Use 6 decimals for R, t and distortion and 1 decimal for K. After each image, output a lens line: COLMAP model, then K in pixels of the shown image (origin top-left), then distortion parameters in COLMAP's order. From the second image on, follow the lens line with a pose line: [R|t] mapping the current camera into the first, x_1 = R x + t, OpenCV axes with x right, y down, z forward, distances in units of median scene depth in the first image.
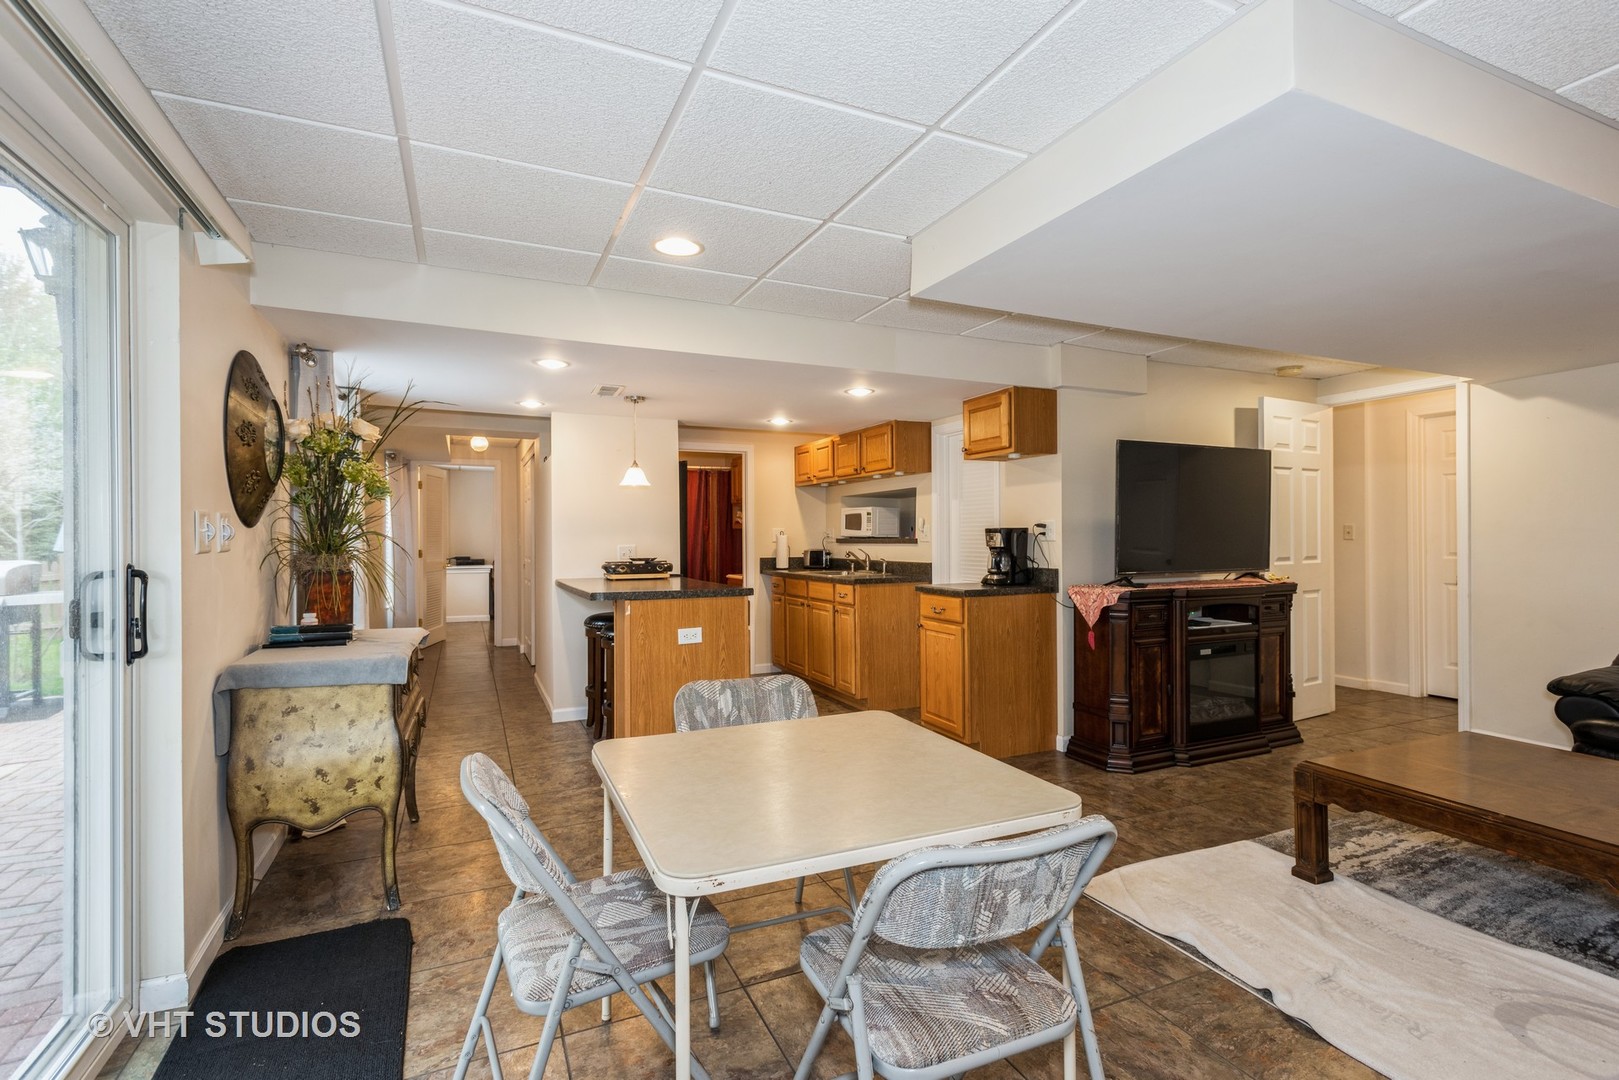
lens RADIAL K [[759.4, 0, 803.4], [0, 759.4, 541.0], [0, 0, 1]] dist [0.008911, -0.001491]
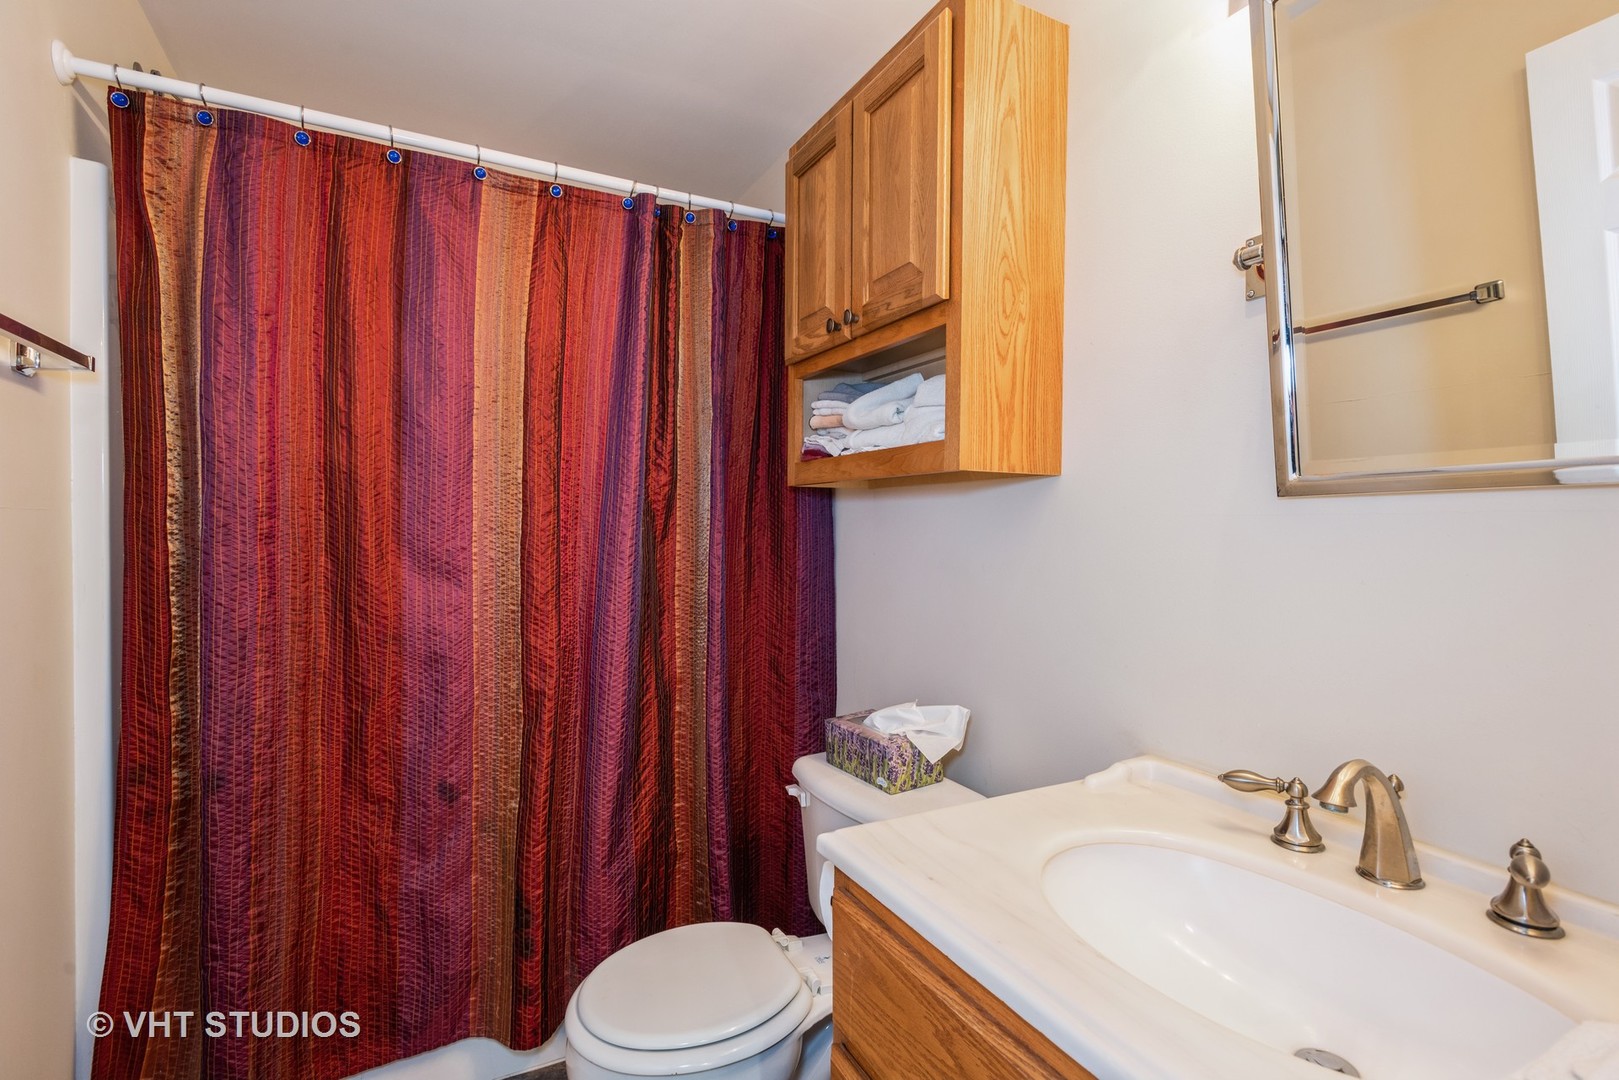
lens RADIAL K [[759.4, 0, 815.1], [0, 759.4, 538.8], [0, 0, 1]] dist [0.008911, -0.001491]
pose [[0.997437, 0.014170, 0.070132, -0.126104], [-0.014633, 0.999874, 0.006095, -0.004474], [-0.070037, -0.007105, 0.997519, 0.993261]]
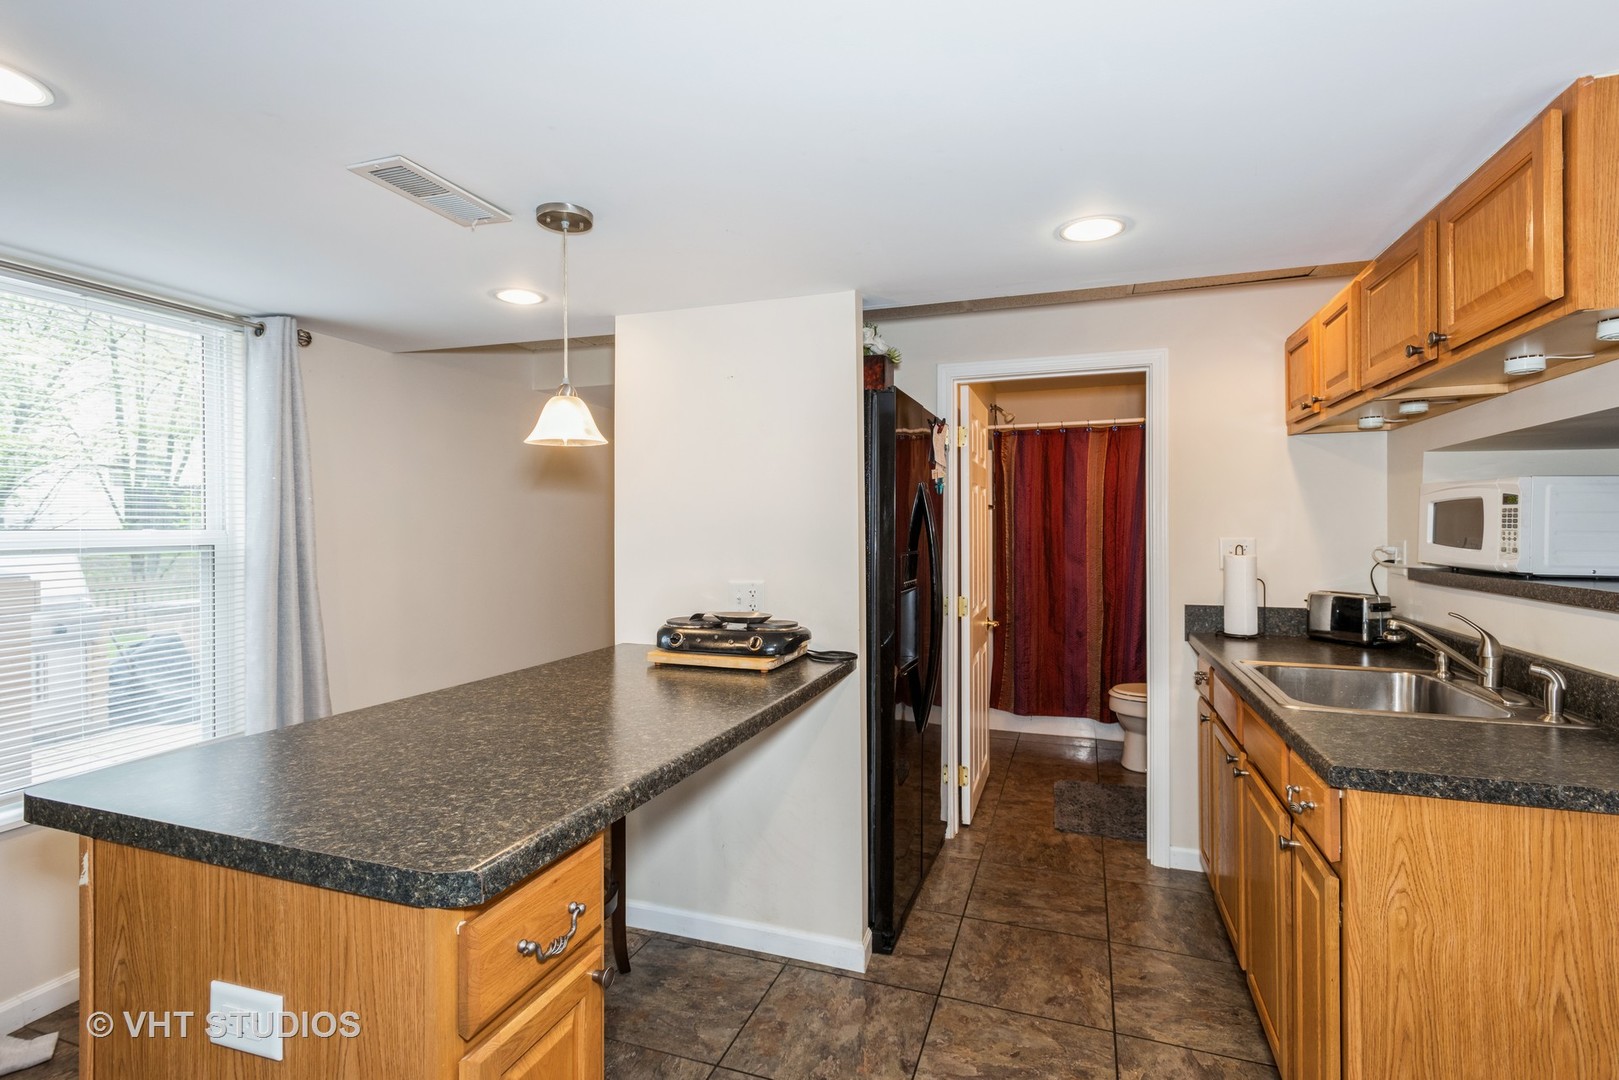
lens RADIAL K [[759.4, 0, 815.7], [0, 759.4, 532.5], [0, 0, 1]] dist [0.008911, -0.001491]
pose [[0.727595, 0.008367, -0.685956, 0.088637], [-0.006428, 0.999965, 0.005380, -0.020625], [0.685977, 0.000495, 0.727623, 0.542733]]
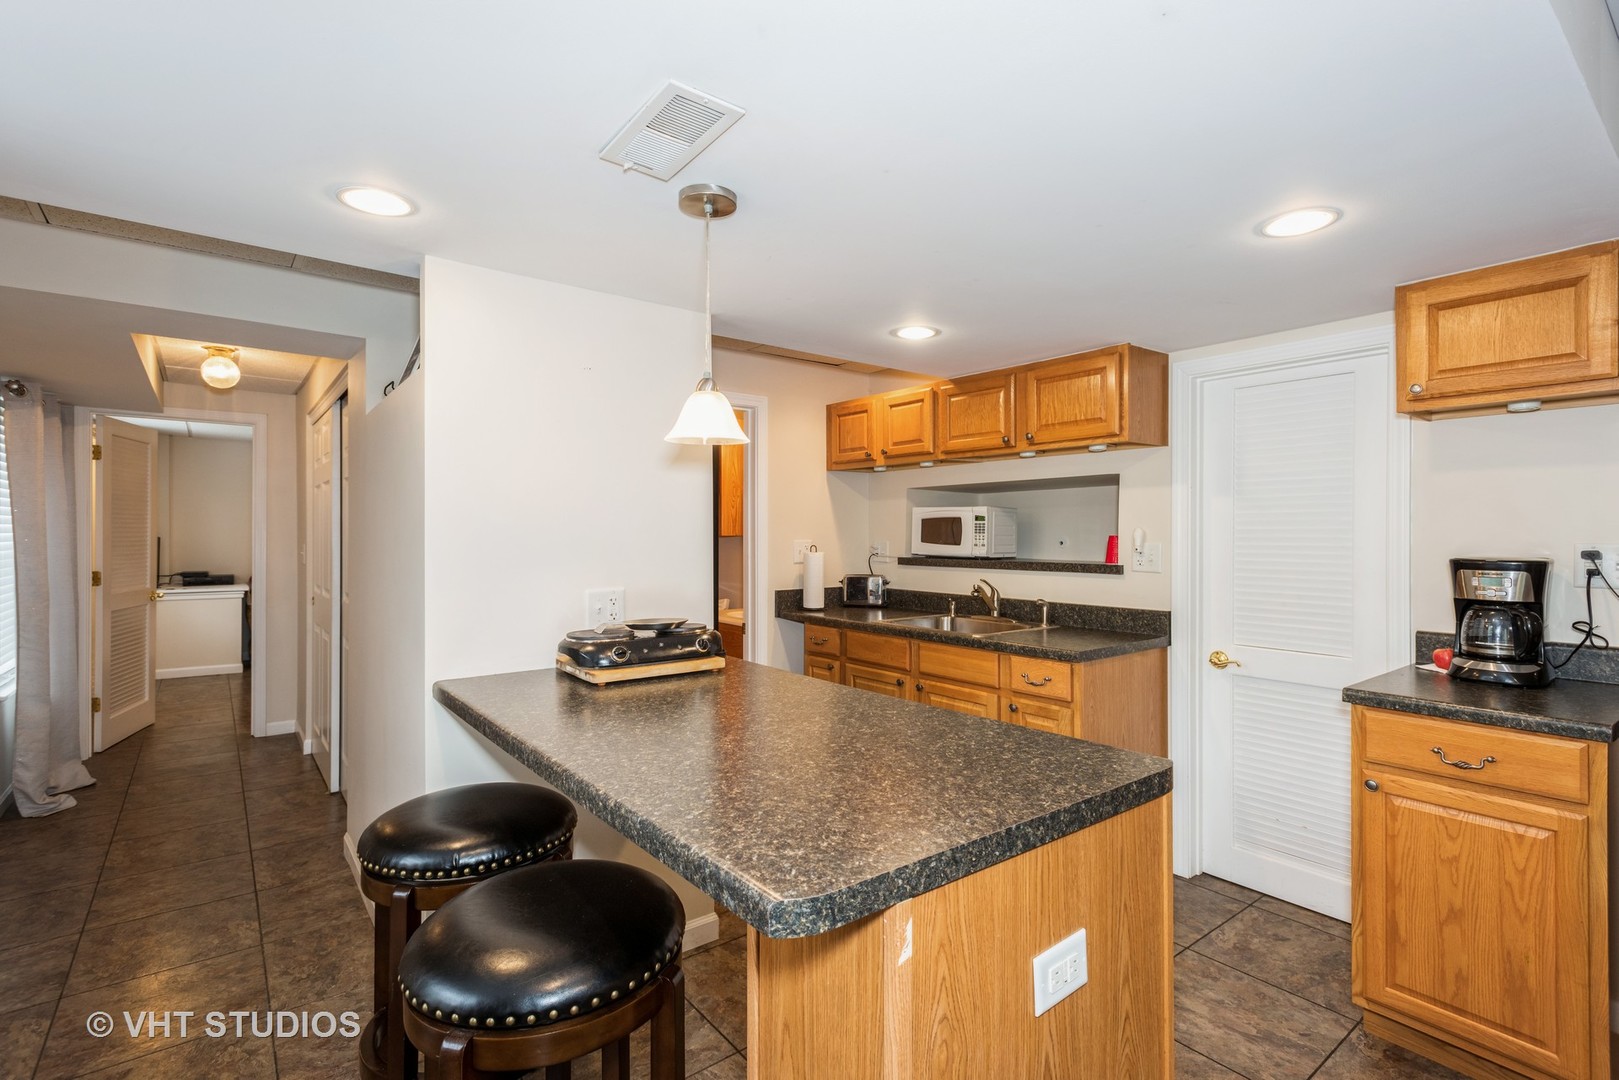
lens RADIAL K [[759.4, 0, 810.5], [0, 759.4, 532.4], [0, 0, 1]] dist [0.008911, -0.001491]
pose [[0.969751, 0.006115, 0.244020, -0.175936], [-0.004496, 0.999964, -0.007191, -0.018696], [-0.244055, 0.005876, 0.969744, 0.431099]]
